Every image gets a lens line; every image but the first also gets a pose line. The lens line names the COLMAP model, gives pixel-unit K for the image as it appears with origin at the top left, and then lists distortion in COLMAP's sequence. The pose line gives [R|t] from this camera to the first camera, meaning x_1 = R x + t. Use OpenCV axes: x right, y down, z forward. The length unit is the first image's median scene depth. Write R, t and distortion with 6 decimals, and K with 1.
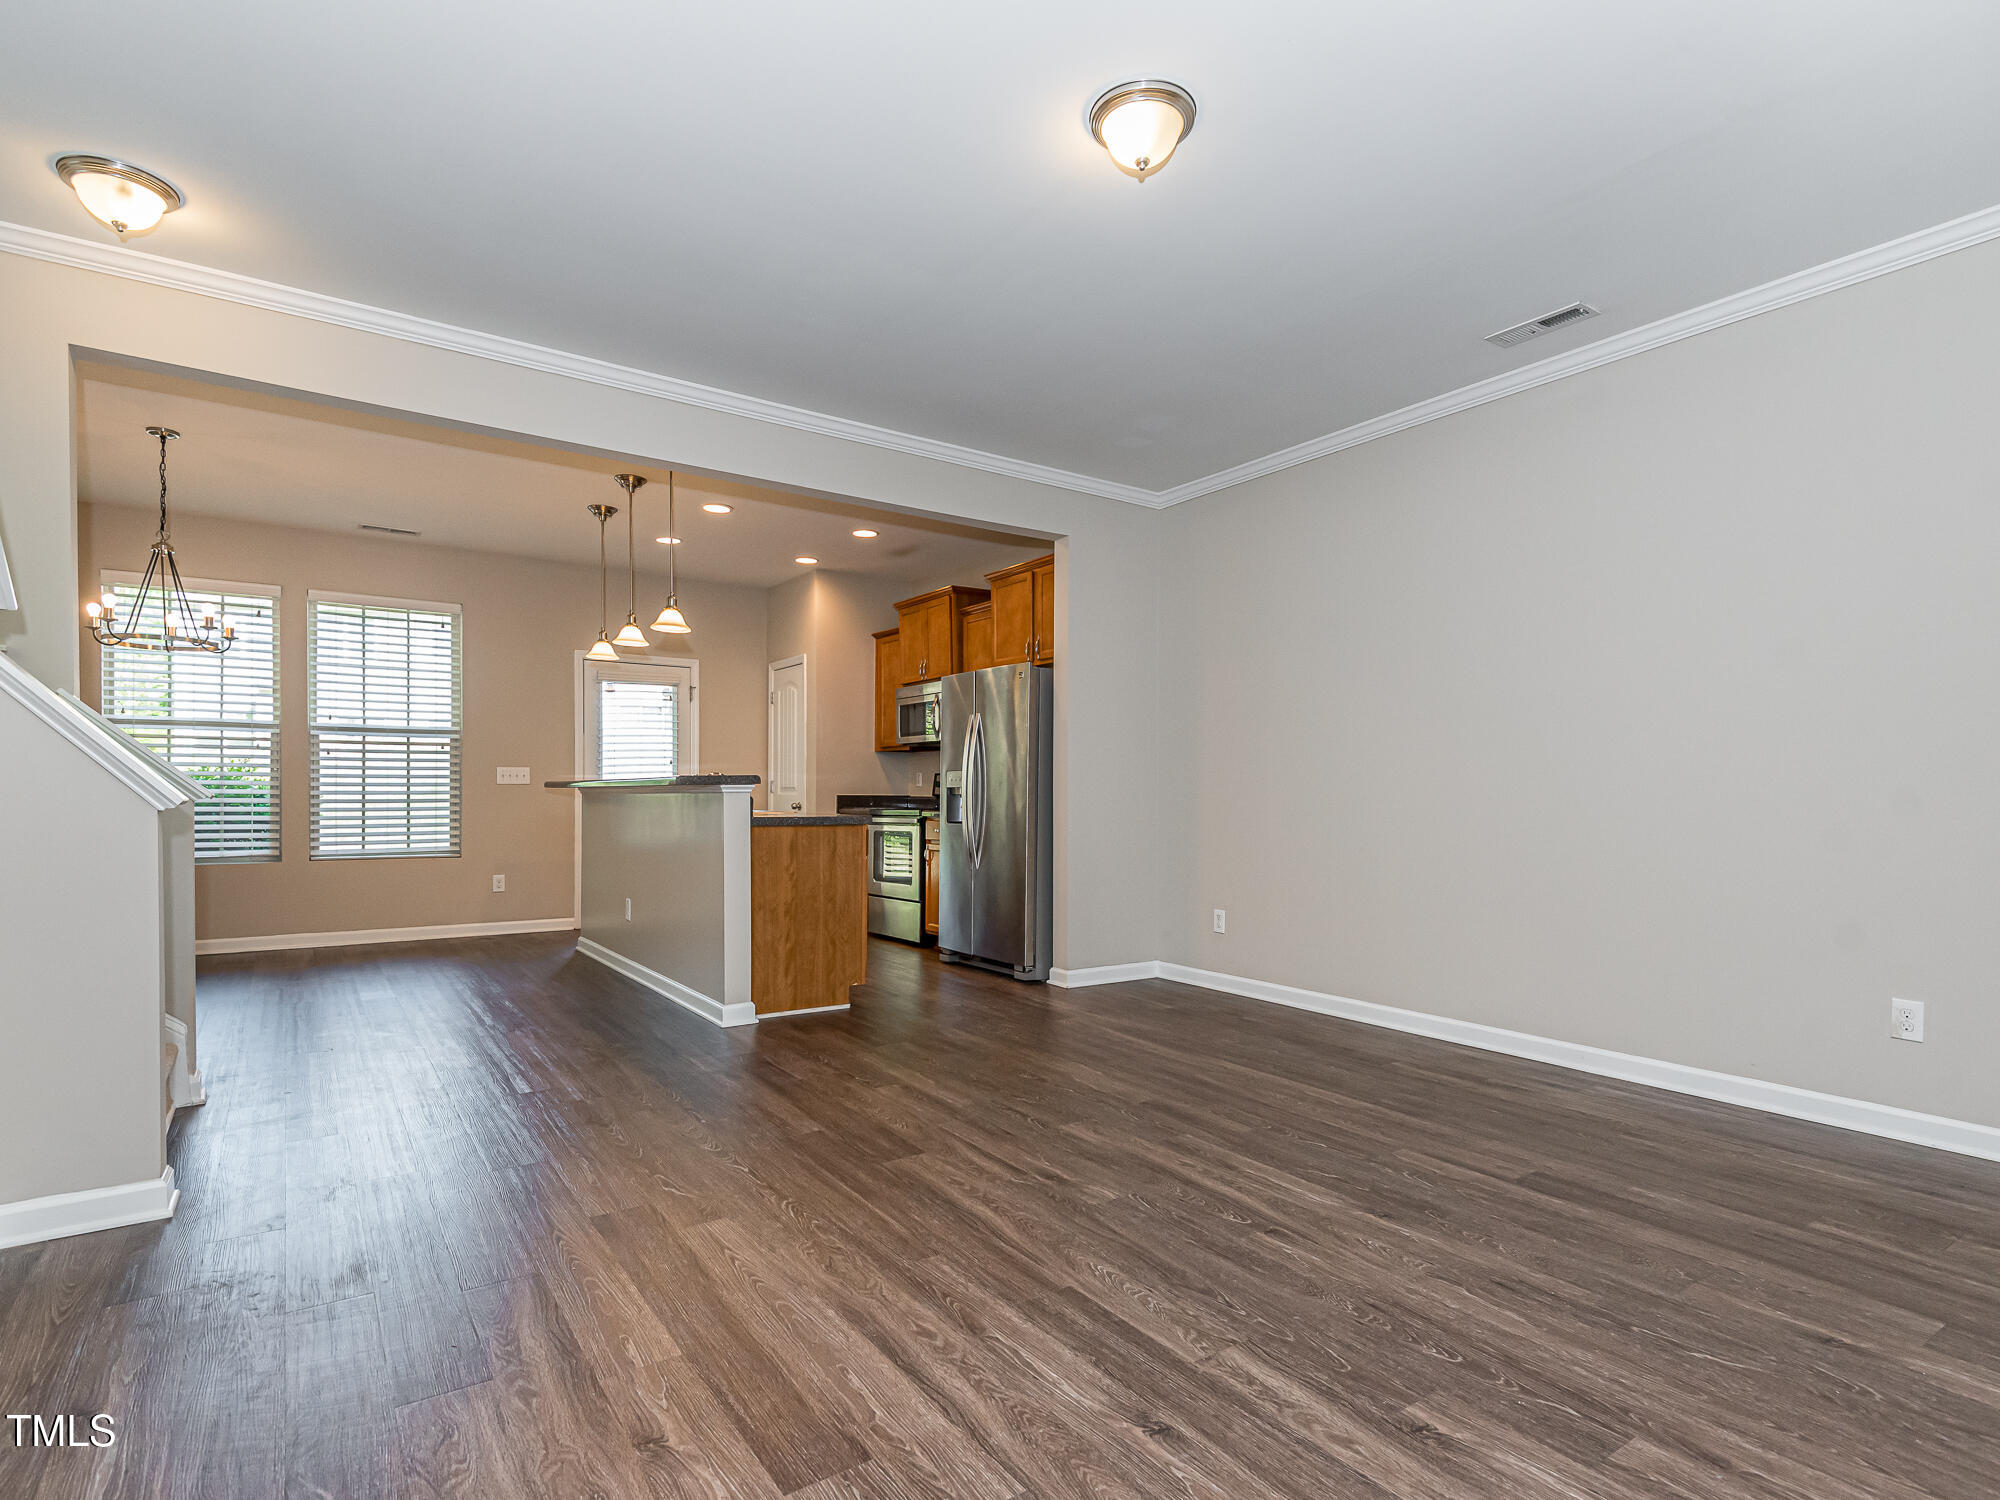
lens RADIAL K [[1041.9, 0, 1008.5], [0, 1041.9, 765.9], [0, 0, 1]] dist [0.039200, -0.022778]
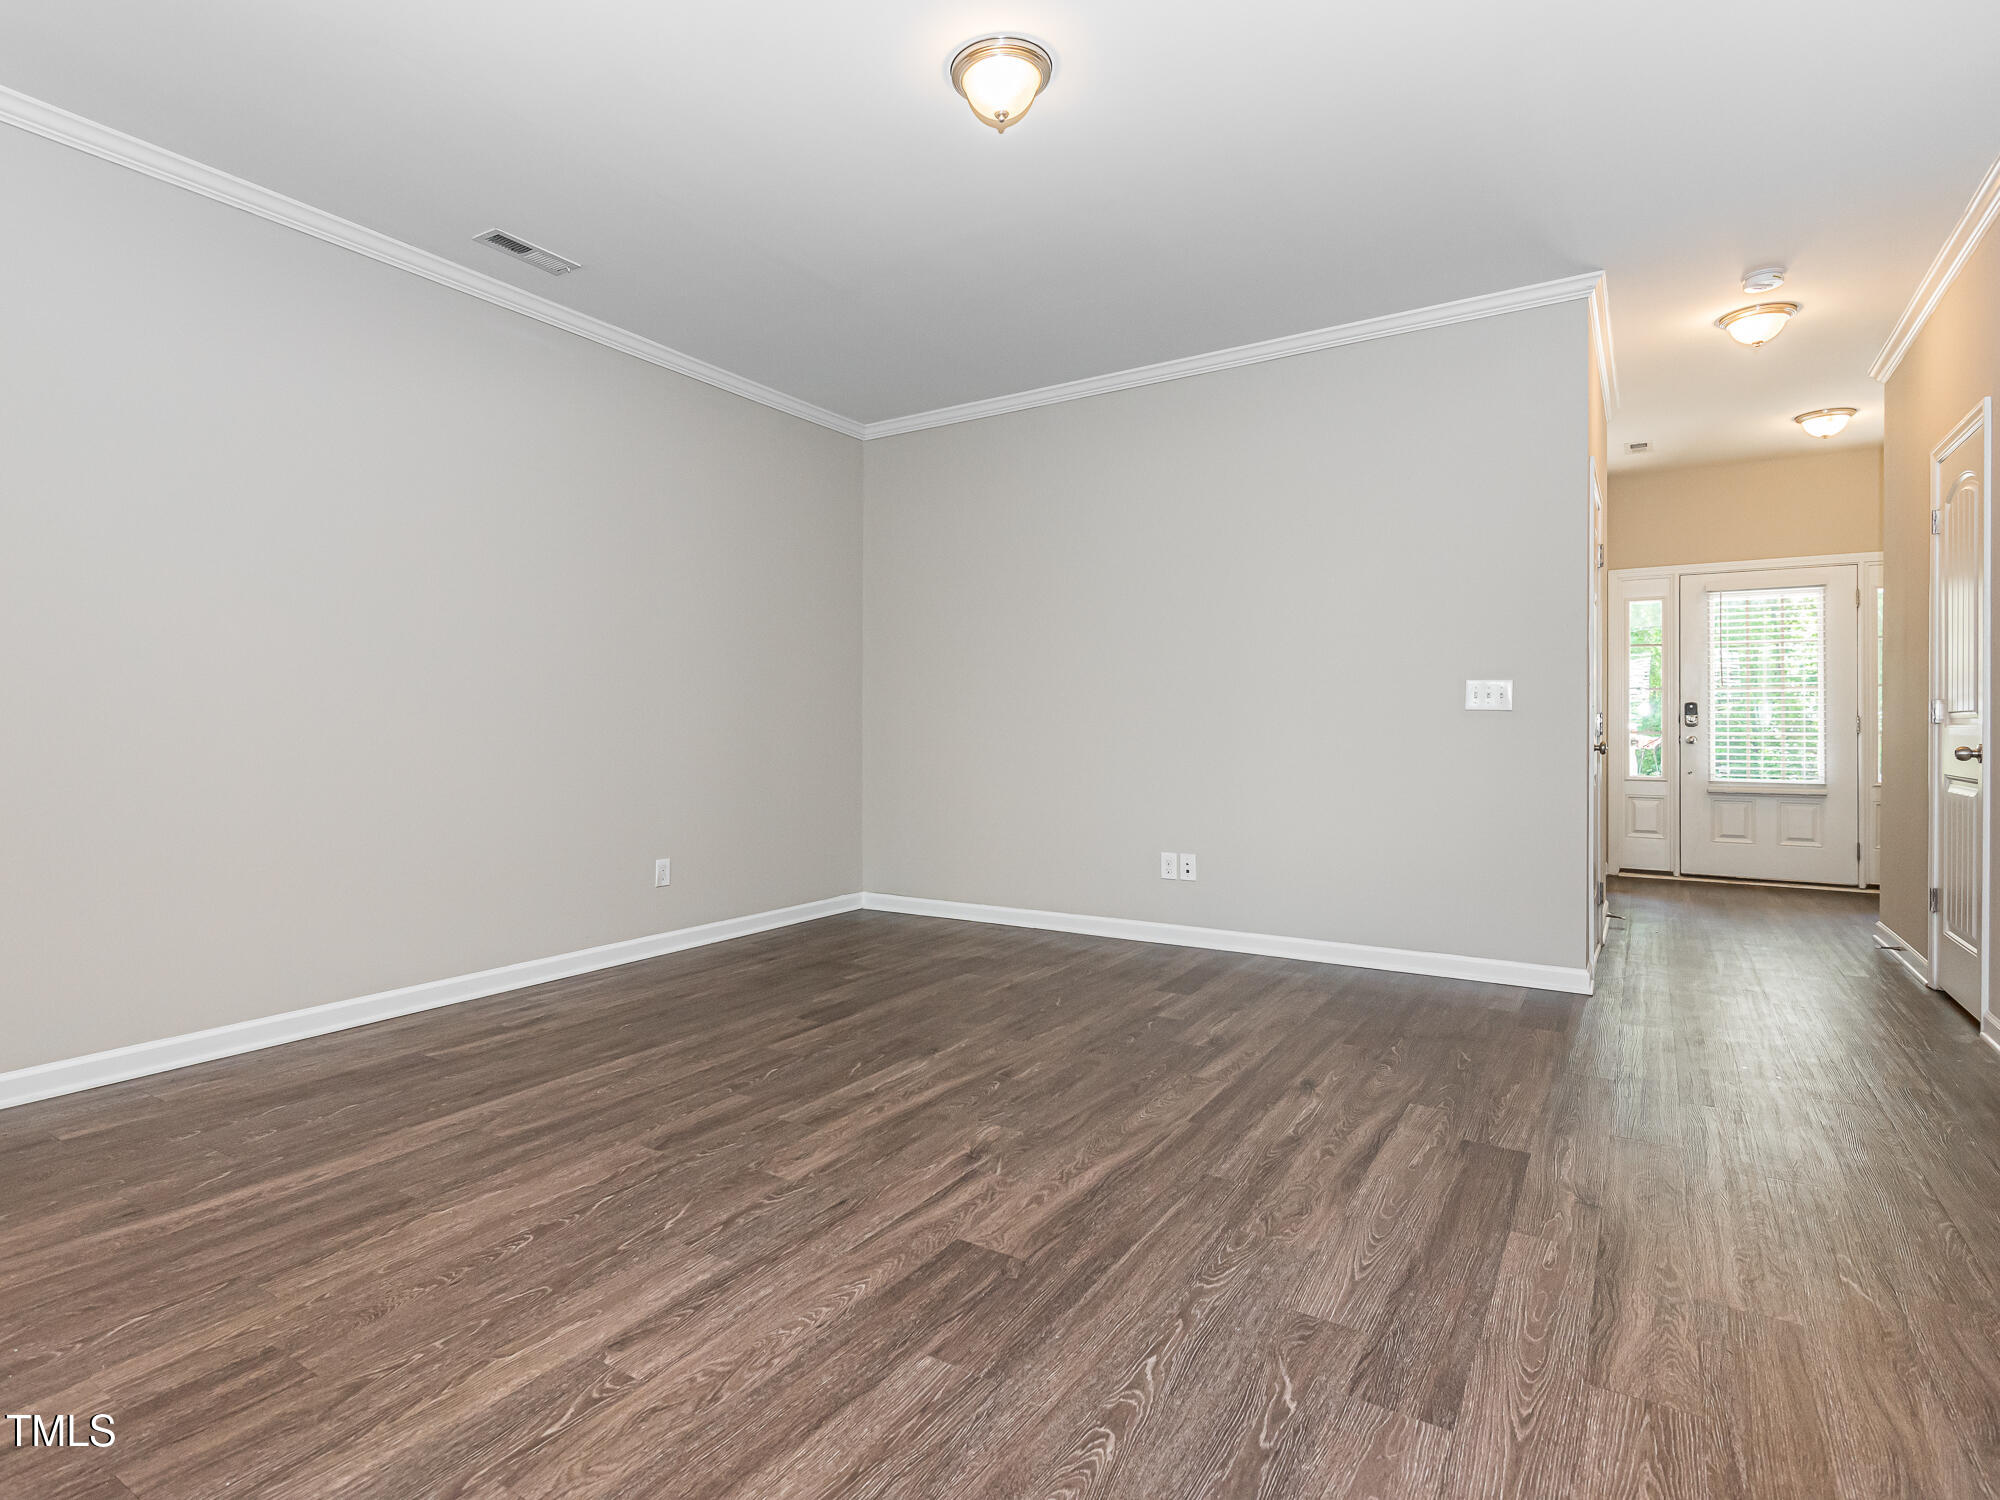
lens RADIAL K [[1041.9, 0, 953.9], [0, 1041.9, 707.7], [0, 0, 1]] dist [0.039200, -0.022778]
pose [[-0.372398, 0.012065, 0.927995, -0.777372], [-0.026377, 0.999374, -0.023578, 0.037929], [-0.927698, -0.033258, -0.371847, 1.363229]]
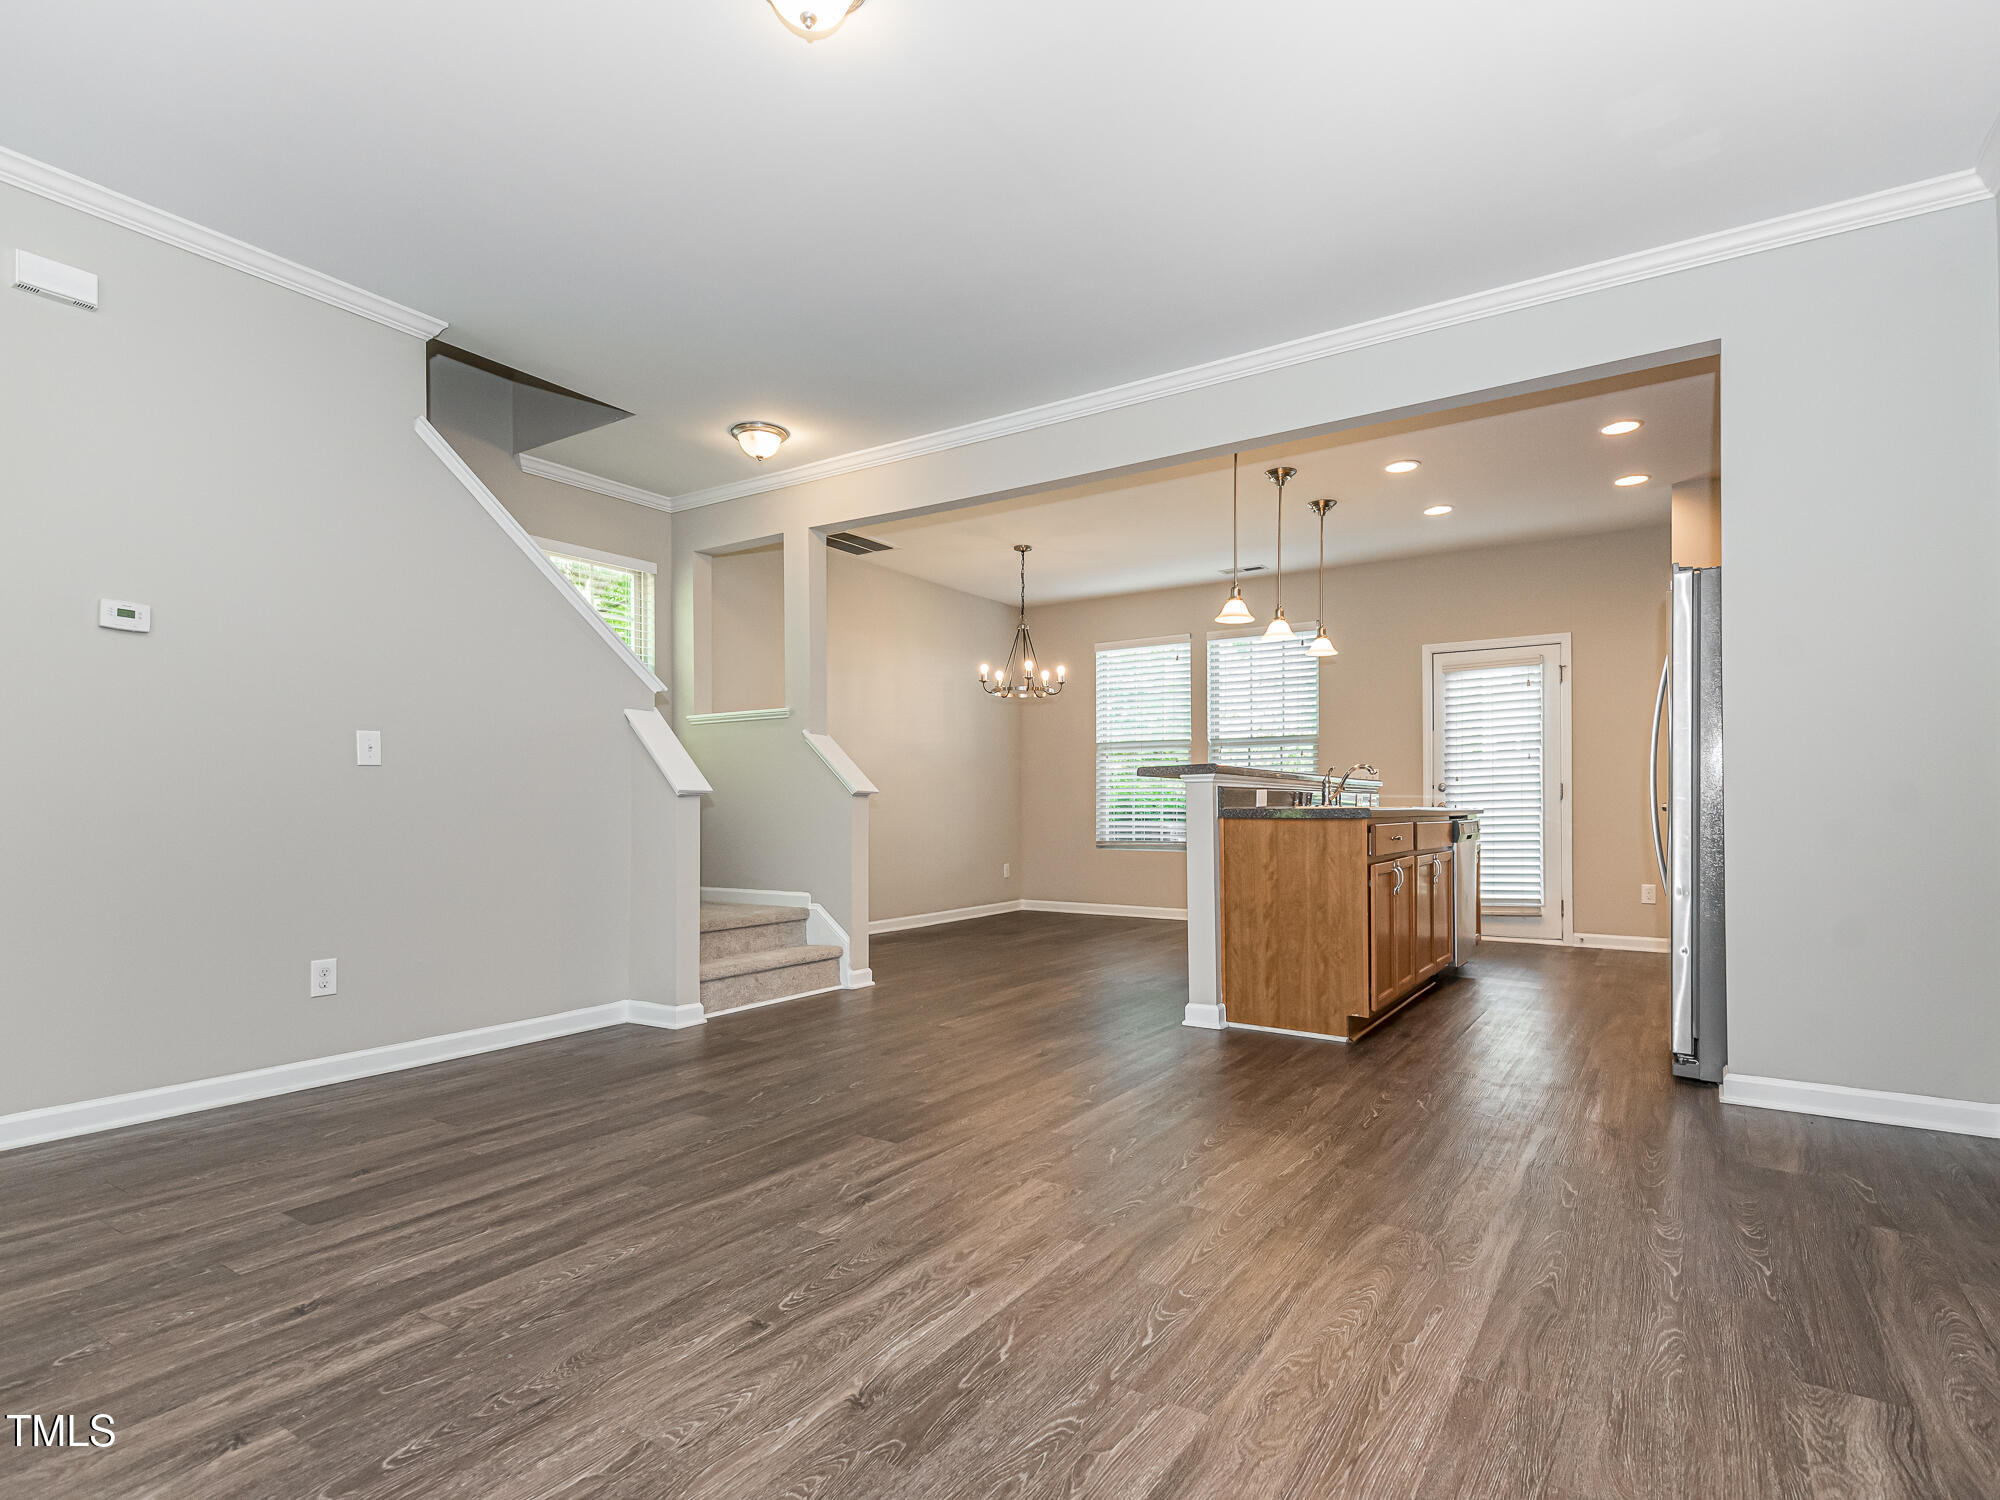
lens RADIAL K [[1041.9, 0, 998.6], [0, 1041.9, 769.1], [0, 0, 1]] dist [0.039200, -0.022778]
pose [[0.363530, -0.041968, -0.930637, 0.923361], [0.029074, 0.999009, -0.033694, 0.066393], [0.931129, -0.014809, 0.364390, 0.795105]]
